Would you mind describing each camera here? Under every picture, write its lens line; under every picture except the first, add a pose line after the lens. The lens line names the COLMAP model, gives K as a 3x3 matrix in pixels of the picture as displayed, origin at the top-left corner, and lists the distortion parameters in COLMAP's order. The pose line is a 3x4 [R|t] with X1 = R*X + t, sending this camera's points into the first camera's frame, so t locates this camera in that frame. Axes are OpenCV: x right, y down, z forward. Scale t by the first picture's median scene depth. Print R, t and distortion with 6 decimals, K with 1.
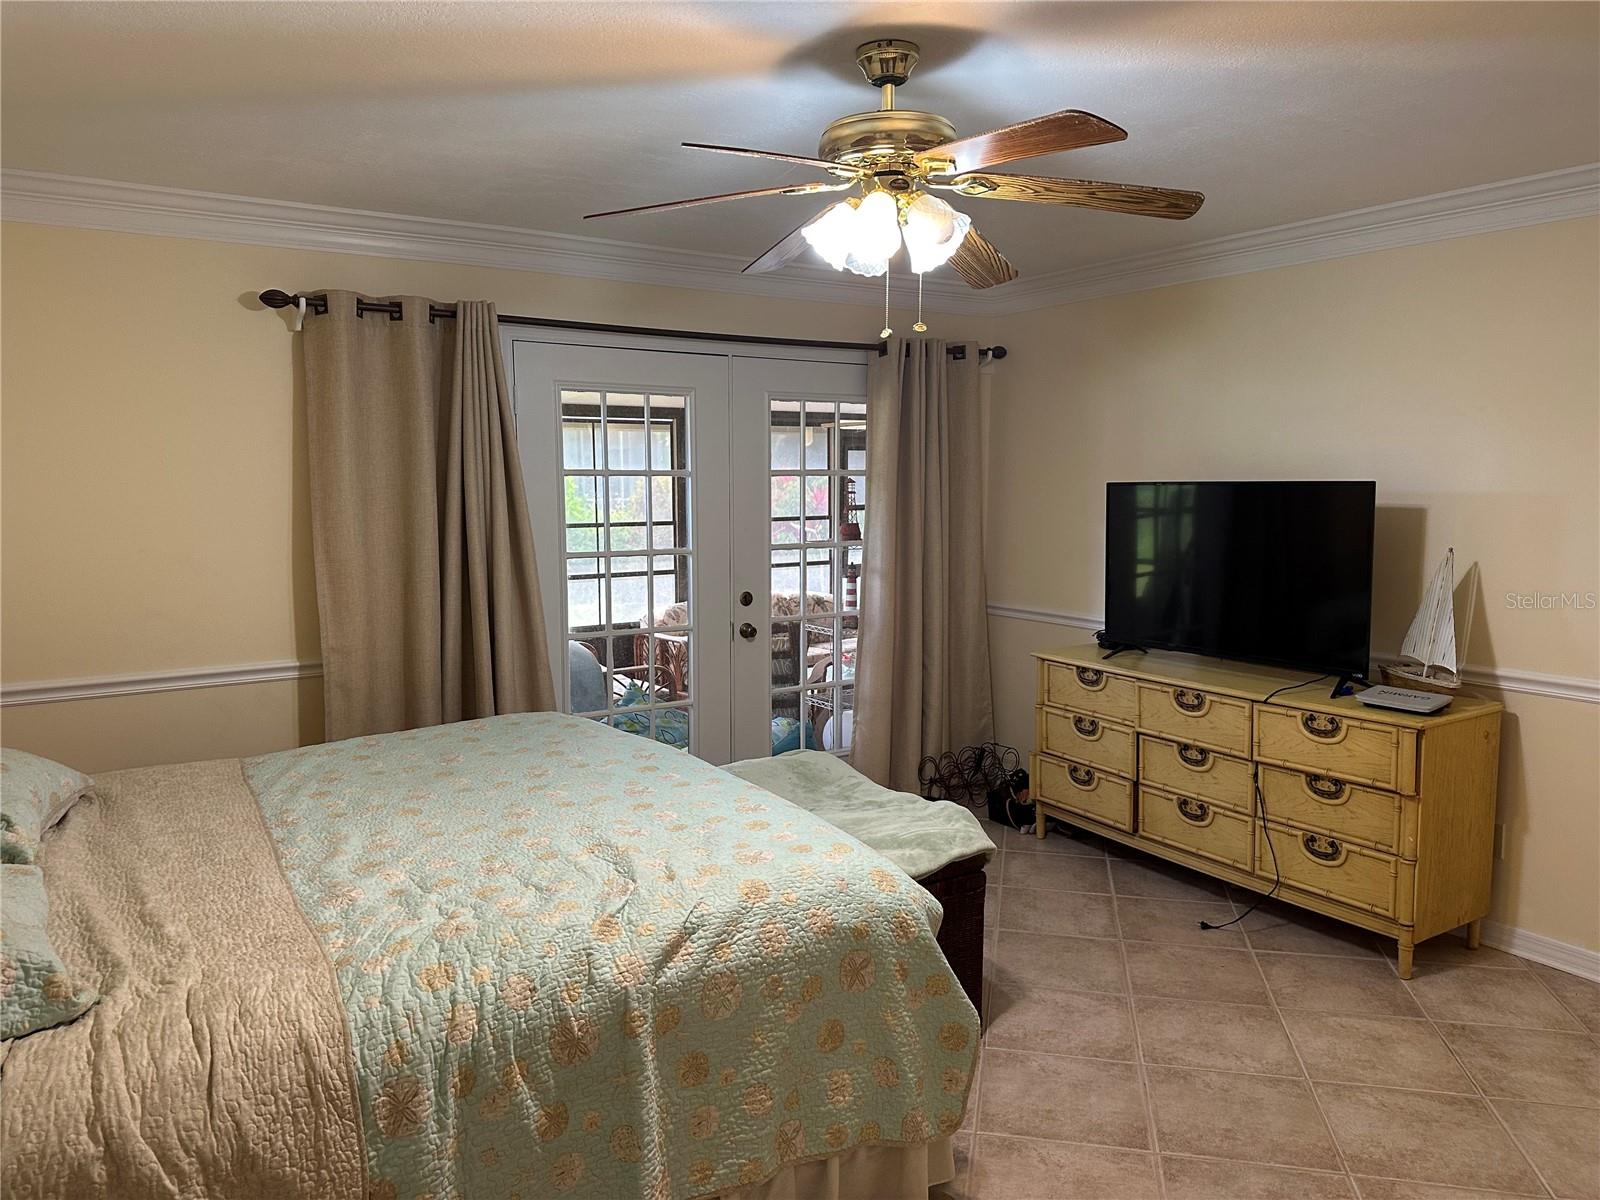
lens RADIAL K [[1100.9, 0, 791.1], [0, 1100.9, 597.3], [0, 0, 1]] dist [-0.032954, 0.005057]
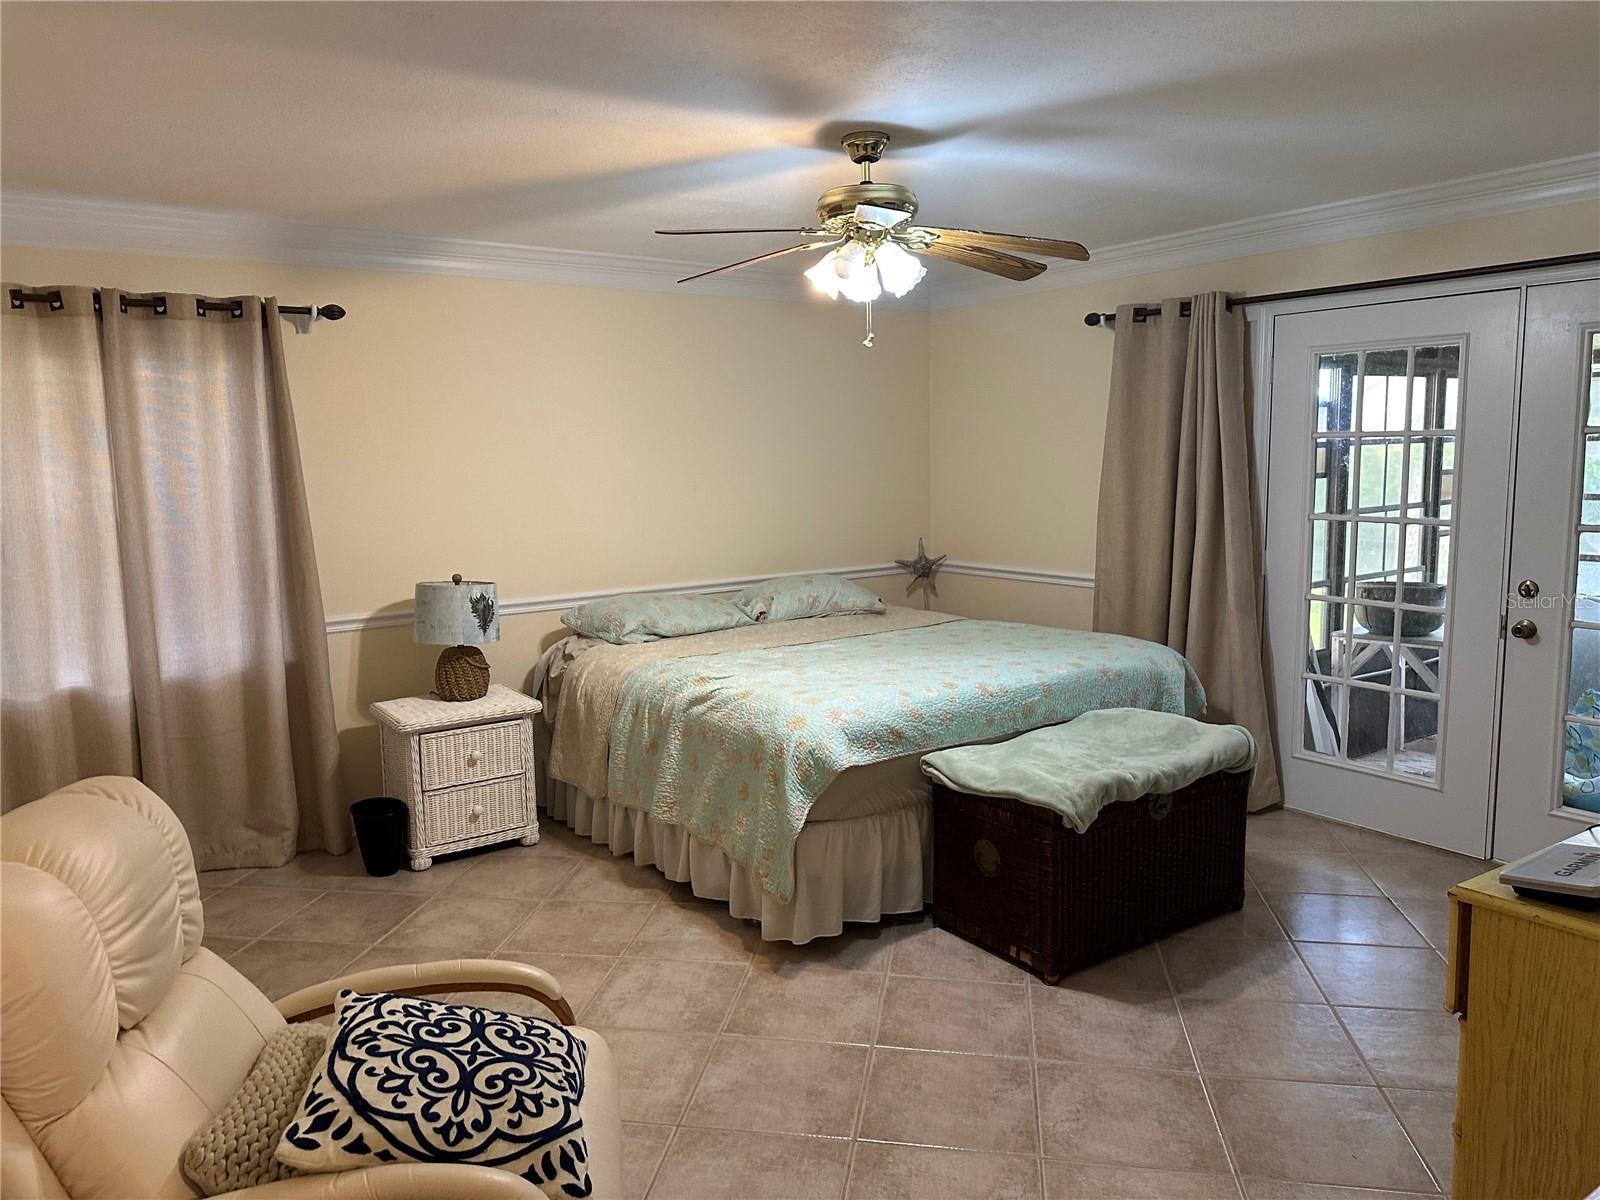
lens RADIAL K [[1100.9, 0, 791.0], [0, 1100.9, 596.0], [0, 0, 1]] dist [-0.032954, 0.005057]
pose [[0.057154, 0.125972, -0.990386, 1.158828], [-0.090499, 0.988577, 0.120519, -0.067376], [0.994255, 0.082741, 0.067902, 0.662853]]
